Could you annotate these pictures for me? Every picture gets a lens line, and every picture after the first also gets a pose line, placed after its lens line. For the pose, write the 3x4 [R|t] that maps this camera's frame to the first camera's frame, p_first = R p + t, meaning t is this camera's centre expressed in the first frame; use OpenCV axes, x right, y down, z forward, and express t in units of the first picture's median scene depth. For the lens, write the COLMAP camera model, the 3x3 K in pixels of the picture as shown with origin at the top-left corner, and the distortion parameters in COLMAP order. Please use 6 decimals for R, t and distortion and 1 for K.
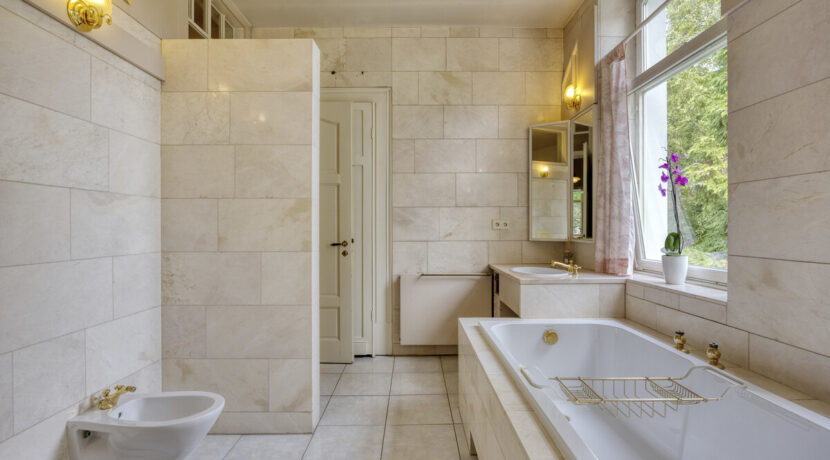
lens RADIAL K [[388.8, 0, 413.2], [0, 388.8, 231.1], [0, 0, 1]] dist [-0.015179, -0.001467]
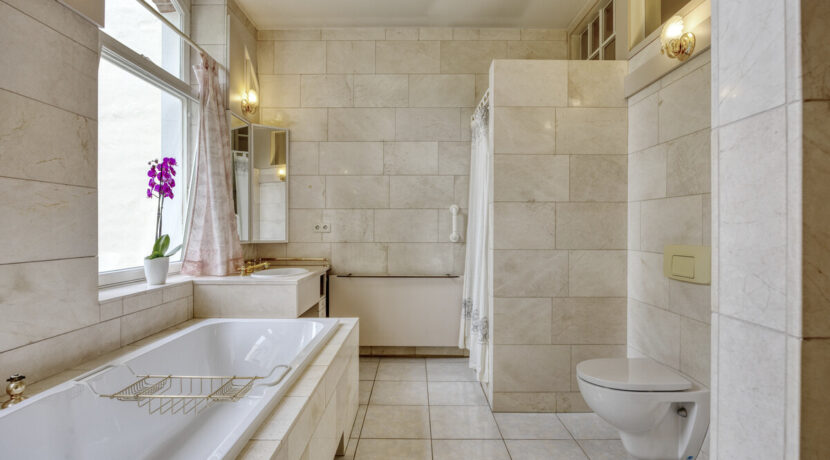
lens RADIAL K [[388.8, 0, 414.9], [0, 388.8, 229.9], [0, 0, 1]] dist [-0.015179, -0.001467]
pose [[-0.999986, 0.004720, 0.002513, -0.039061], [0.004735, 0.999972, 0.005845, -0.013057], [-0.002485, 0.005857, -0.999980, 2.021778]]
